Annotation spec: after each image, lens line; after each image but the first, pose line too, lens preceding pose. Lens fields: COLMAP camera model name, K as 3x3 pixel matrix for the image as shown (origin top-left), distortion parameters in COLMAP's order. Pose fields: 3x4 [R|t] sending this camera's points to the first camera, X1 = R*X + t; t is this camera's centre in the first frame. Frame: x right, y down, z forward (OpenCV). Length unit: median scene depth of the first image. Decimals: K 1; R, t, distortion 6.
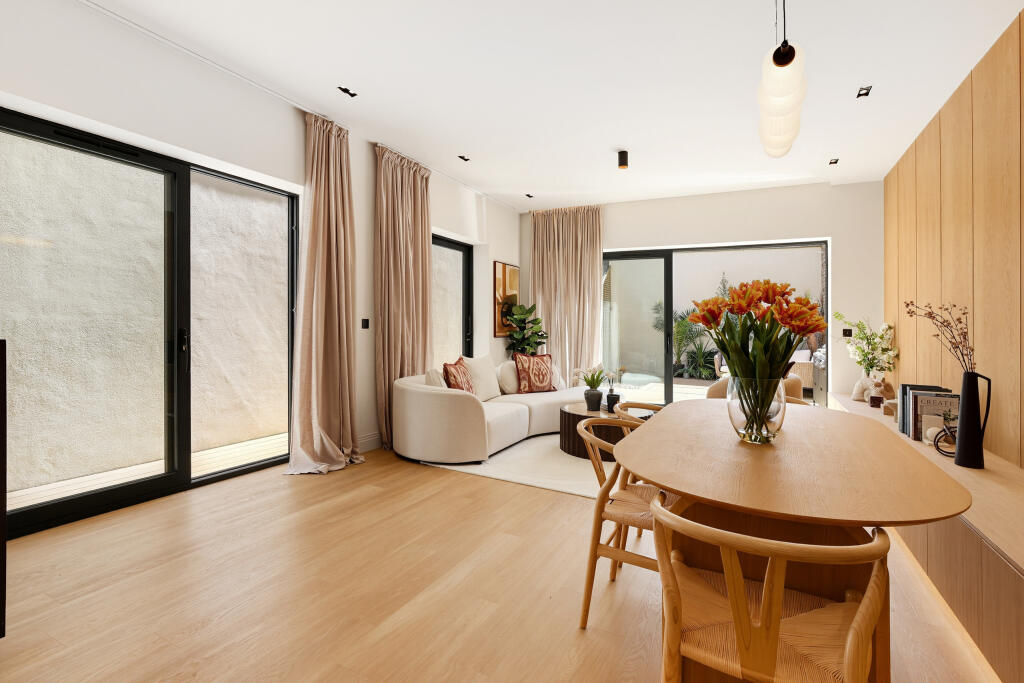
lens RADIAL K [[518.5, 0, 510.3], [0, 518.5, 317.4], [0, 0, 1]] dist [0.000227, 0.000276]
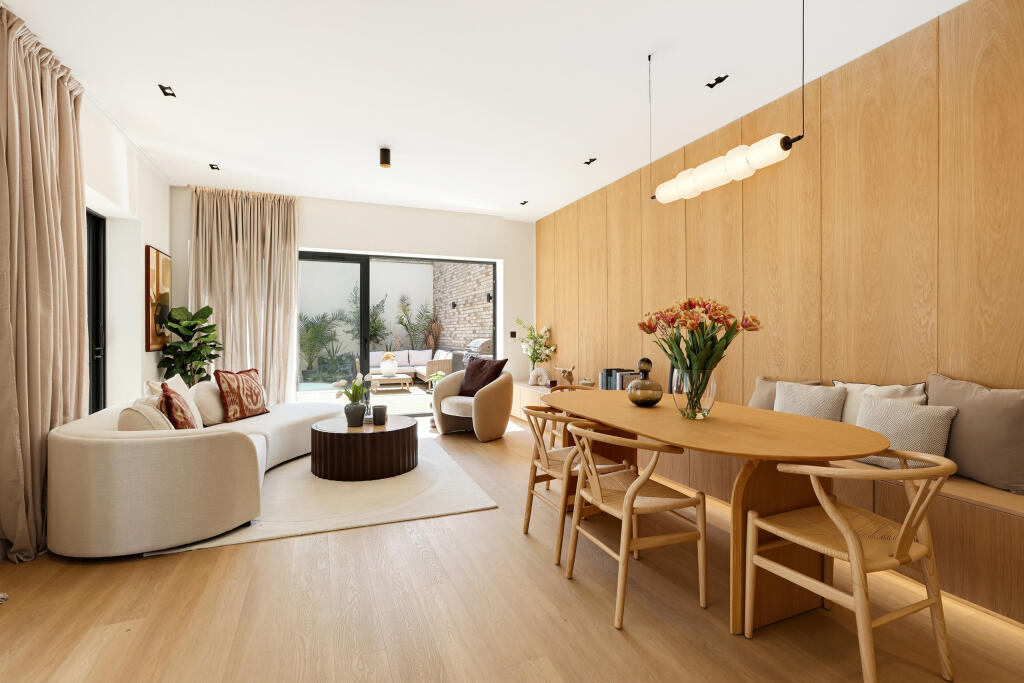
lens RADIAL K [[476.5, 0, 507.4], [0, 476.5, 325.6], [0, 0, 1]] dist [0.014632, 0.000527]
pose [[0.640188, -0.006457, 0.768191, -0.257631], [0.003088, 0.999978, 0.005831, 0.000348], [-0.768212, -0.001361, 0.640194, 0.222550]]
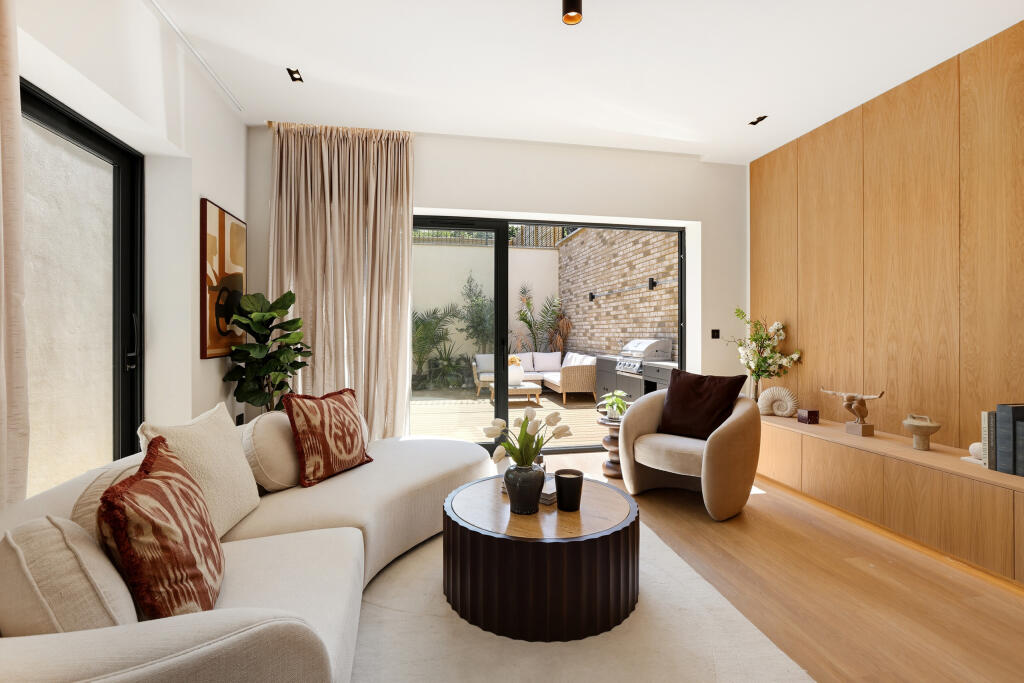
lens RADIAL K [[462.3, 0, 514.2], [0, 462.3, 320.6], [0, 0, 1]] dist [-0.013651, 0.000095]
pose [[0.765315, -0.001934, 0.643653, -0.096033], [0.005491, 0.999979, -0.003524, 0.007543], [-0.643632, 0.006231, 0.765309, 0.573719]]
